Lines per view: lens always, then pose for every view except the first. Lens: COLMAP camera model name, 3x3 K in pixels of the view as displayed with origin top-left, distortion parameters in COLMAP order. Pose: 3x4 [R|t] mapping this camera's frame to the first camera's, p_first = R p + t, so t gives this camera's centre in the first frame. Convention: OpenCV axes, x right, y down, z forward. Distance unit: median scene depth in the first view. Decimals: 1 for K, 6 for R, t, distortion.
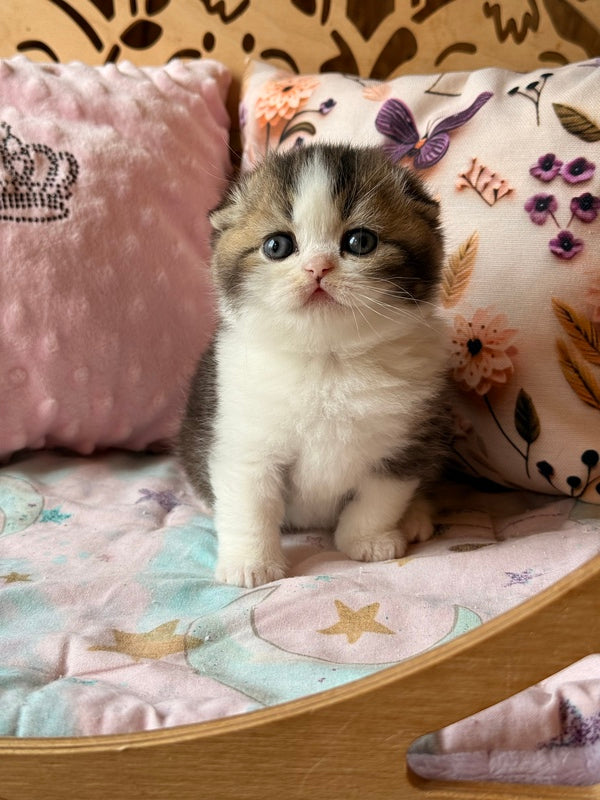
lens RADIAL K [[1127.3, 0, 304.1], [0, 1127.3, 416.8], [0, 0, 1]] dist [0.098350, 0.000000]
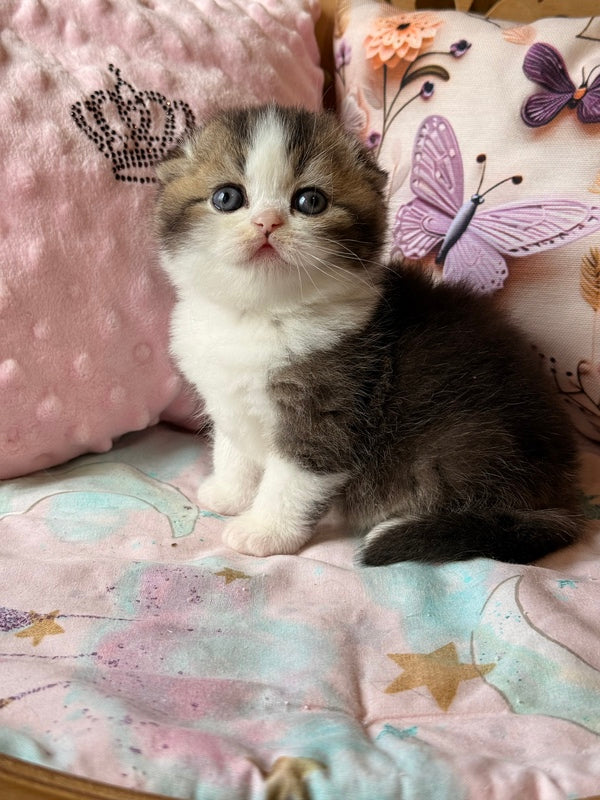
lens RADIAL K [[1127.3, 0, 300.8], [0, 1127.3, 407.7], [0, 0, 1]] dist [0.098350, 0.000000]
pose [[0.993169, -0.026026, 0.113748, -0.229344], [0.017164, 0.996790, 0.078205, -0.060091], [-0.115418, -0.075718, 0.990427, 0.079828]]
